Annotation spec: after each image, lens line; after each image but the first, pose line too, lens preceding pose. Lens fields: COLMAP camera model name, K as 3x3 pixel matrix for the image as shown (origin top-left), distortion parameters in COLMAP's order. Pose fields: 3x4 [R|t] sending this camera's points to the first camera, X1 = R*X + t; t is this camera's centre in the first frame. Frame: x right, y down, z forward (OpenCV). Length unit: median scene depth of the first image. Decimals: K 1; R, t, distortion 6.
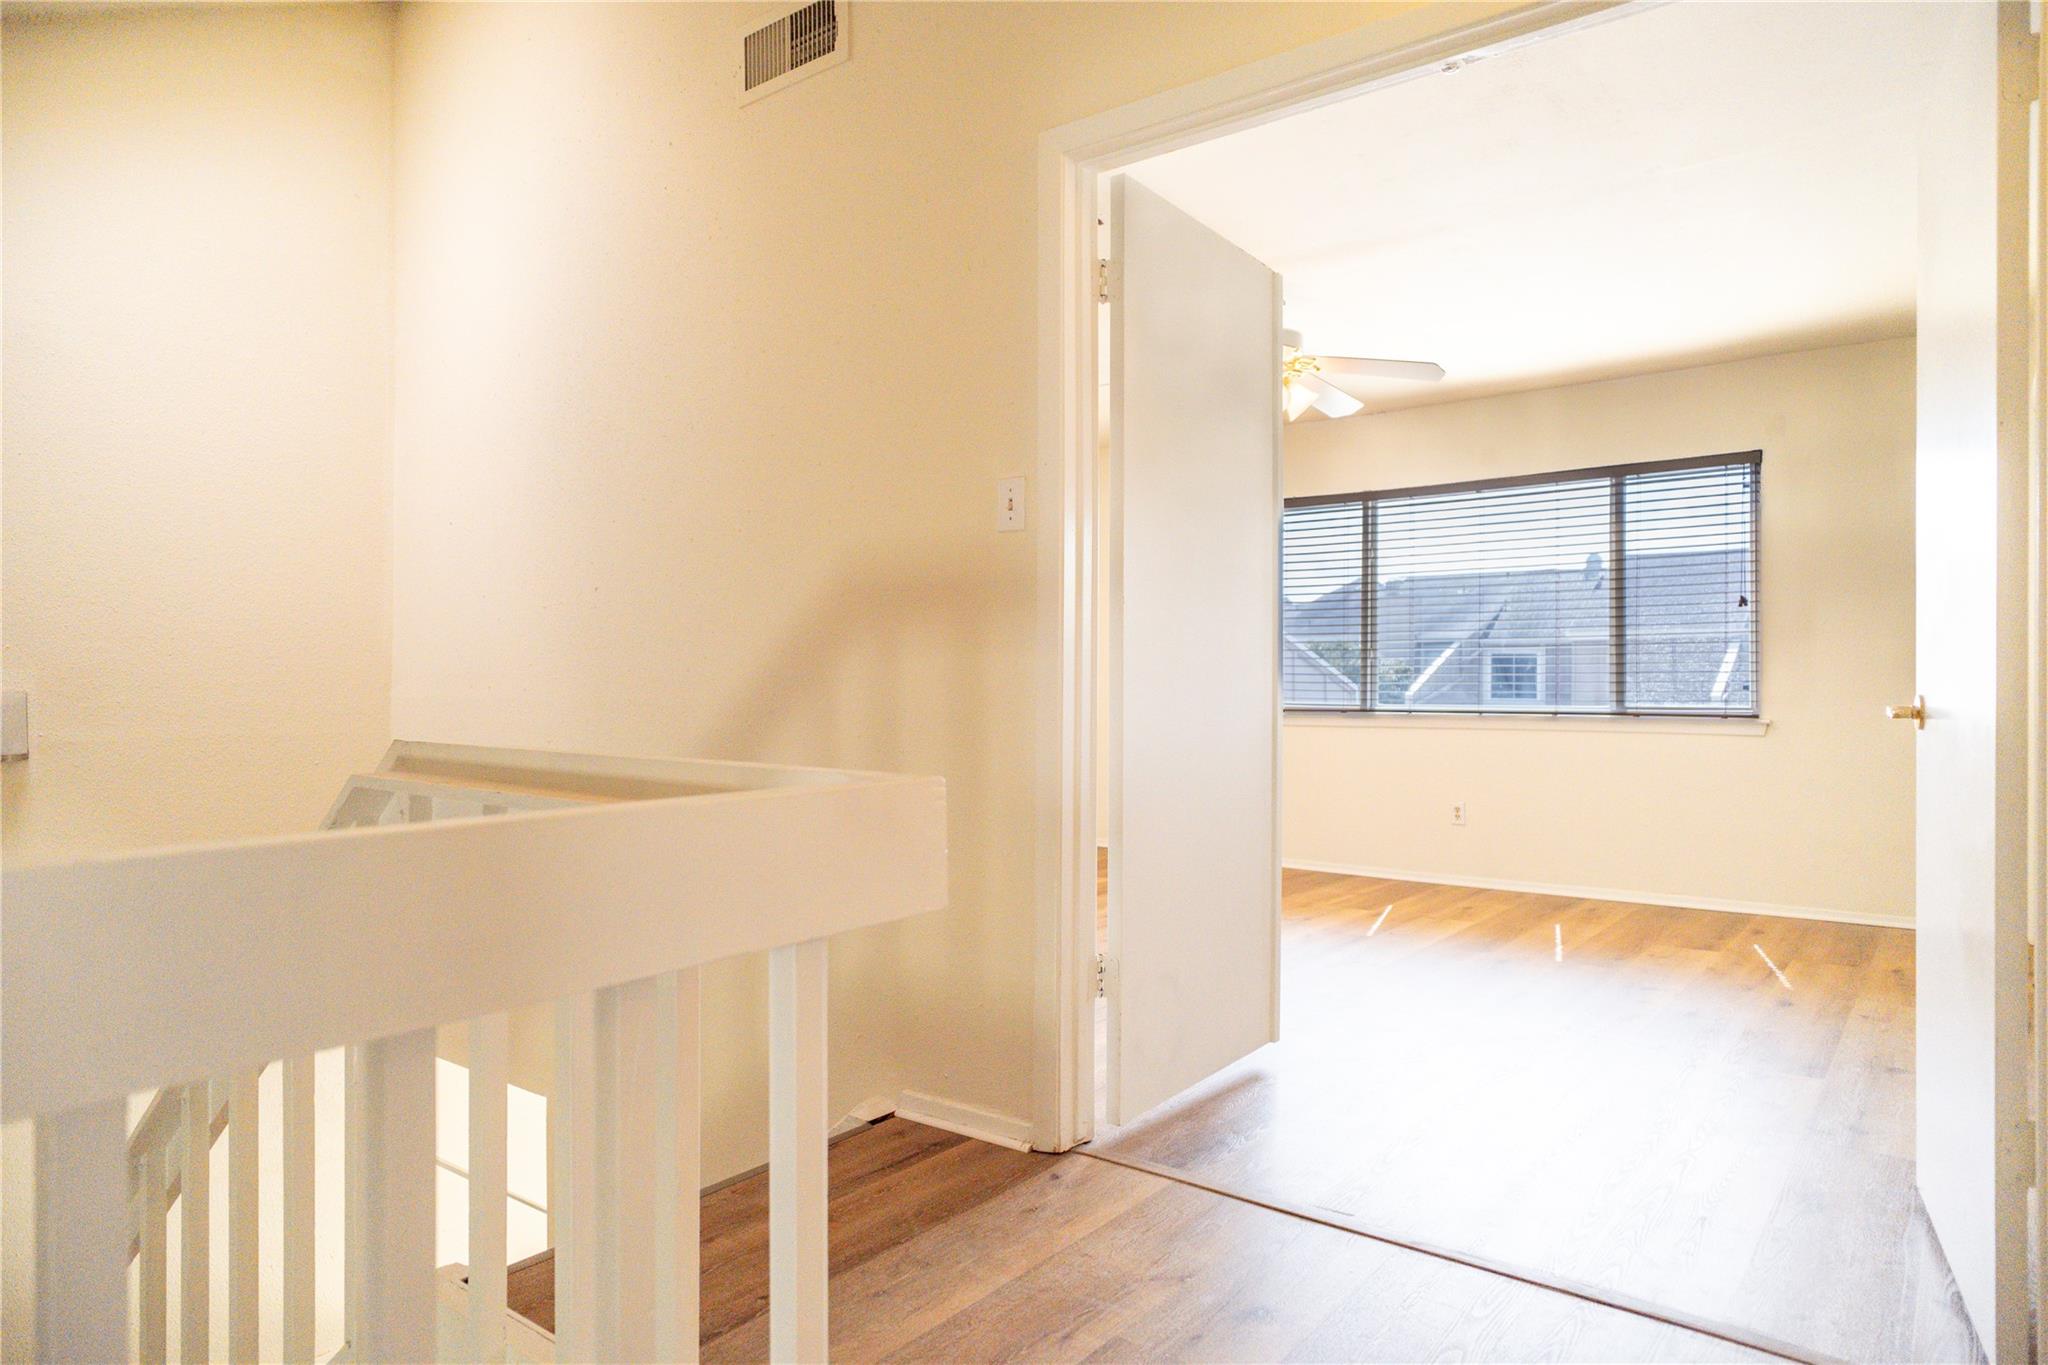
lens RADIAL K [[1208.6, 0, 1026.6], [0, 1208.6, 688.0], [0, 0, 1]] dist [0.004901, 0.001616]
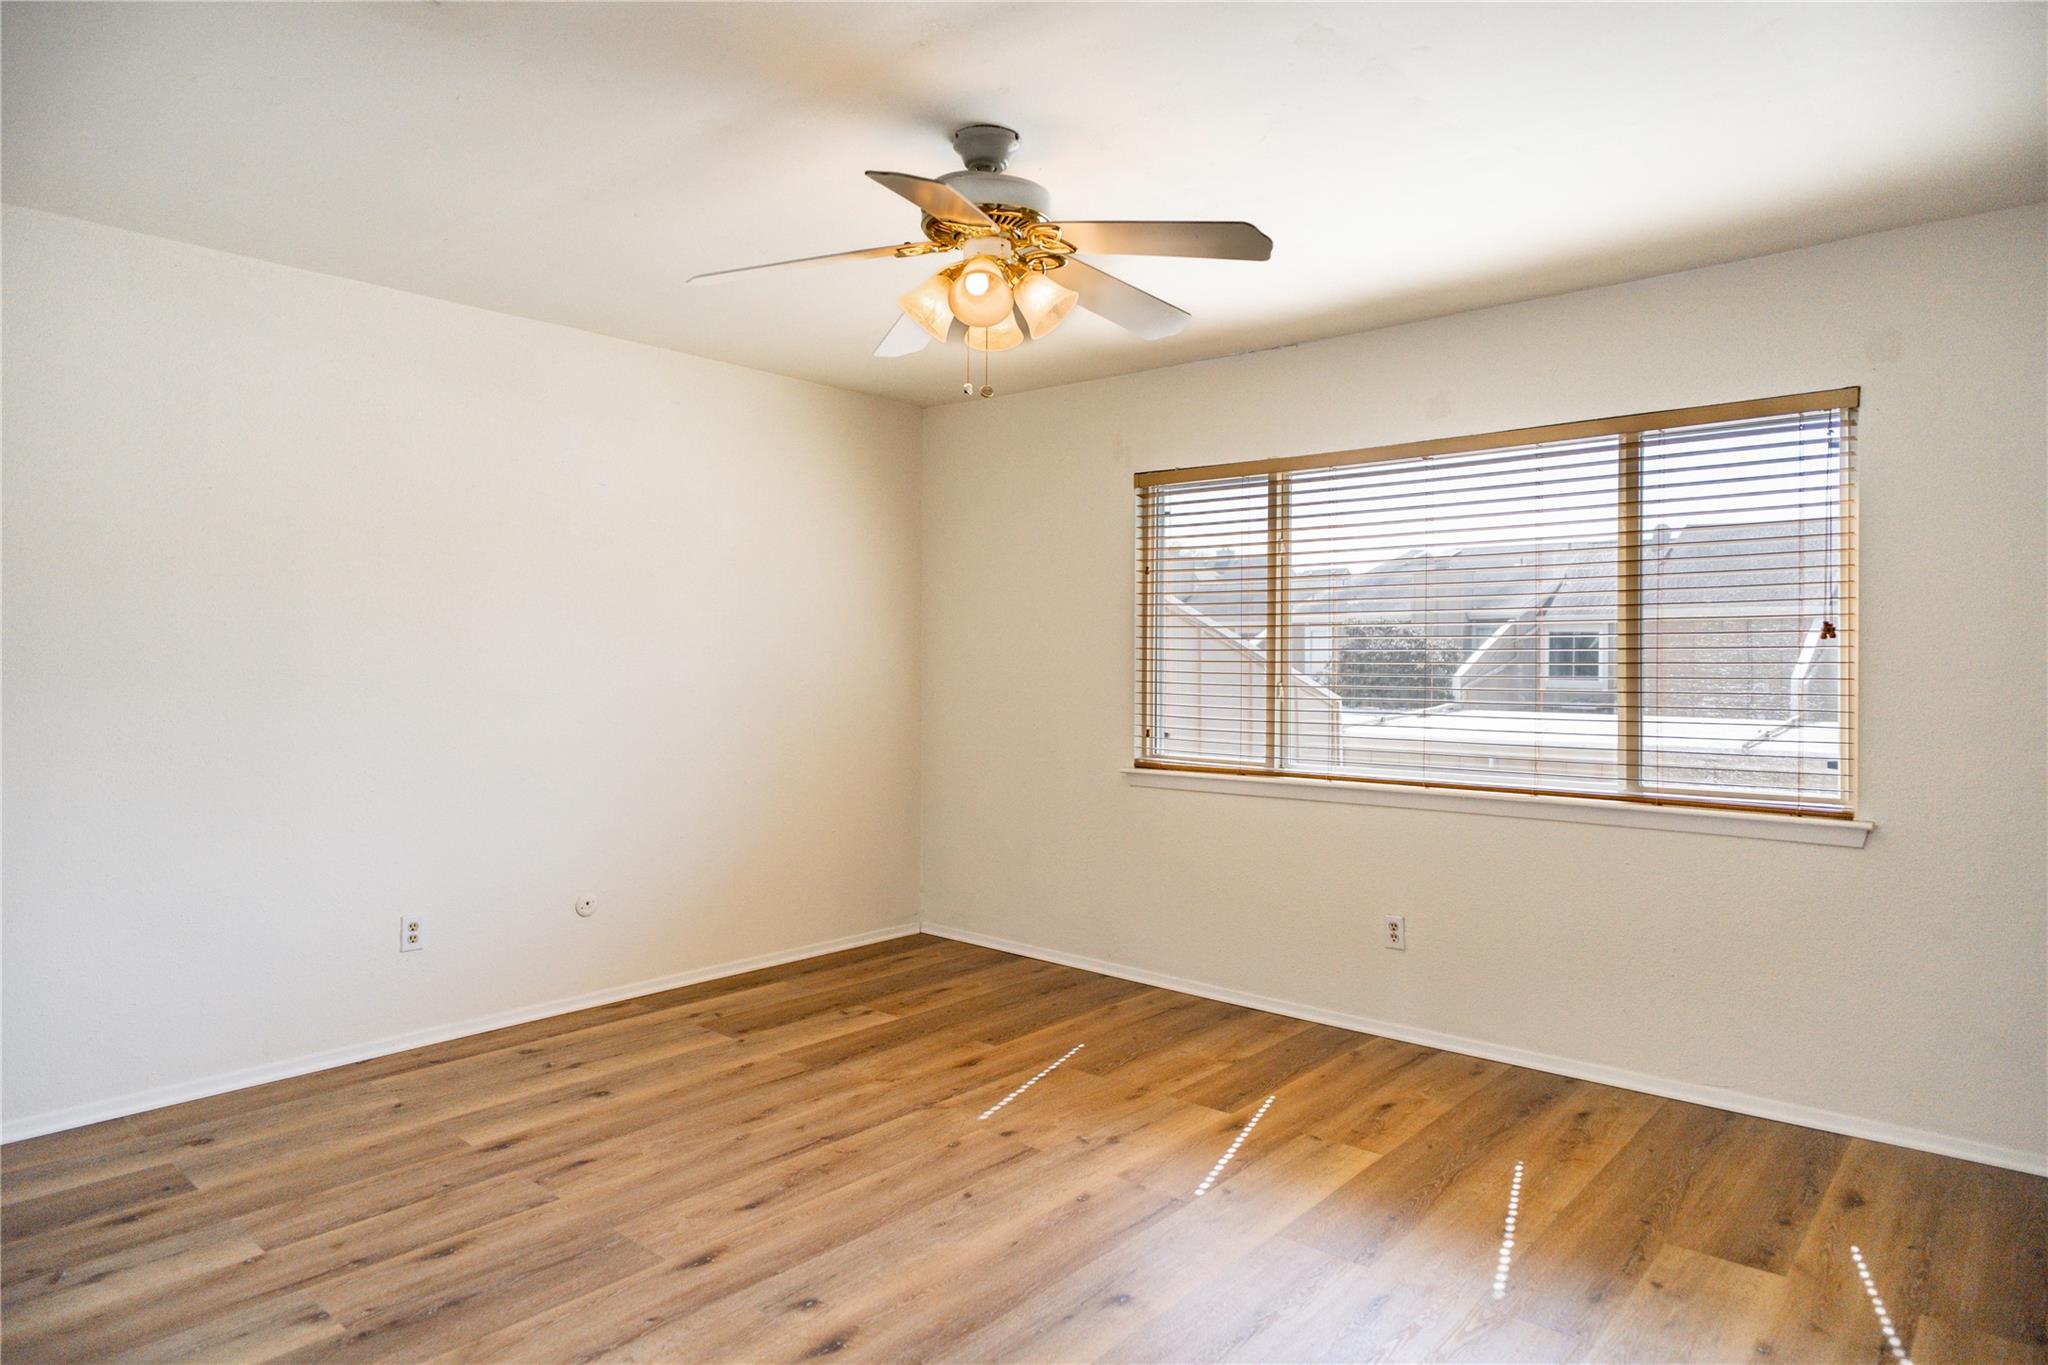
lens RADIAL K [[1227.7, 0, 1027.7], [0, 1227.7, 674.9], [0, 0, 1]] dist [0.000467, 0.003468]
pose [[0.999153, -0.001278, -0.041132, 0.185185], [0.001705, 0.999945, 0.010328, -0.050105], [0.041116, -0.010390, 0.999100, 0.315824]]
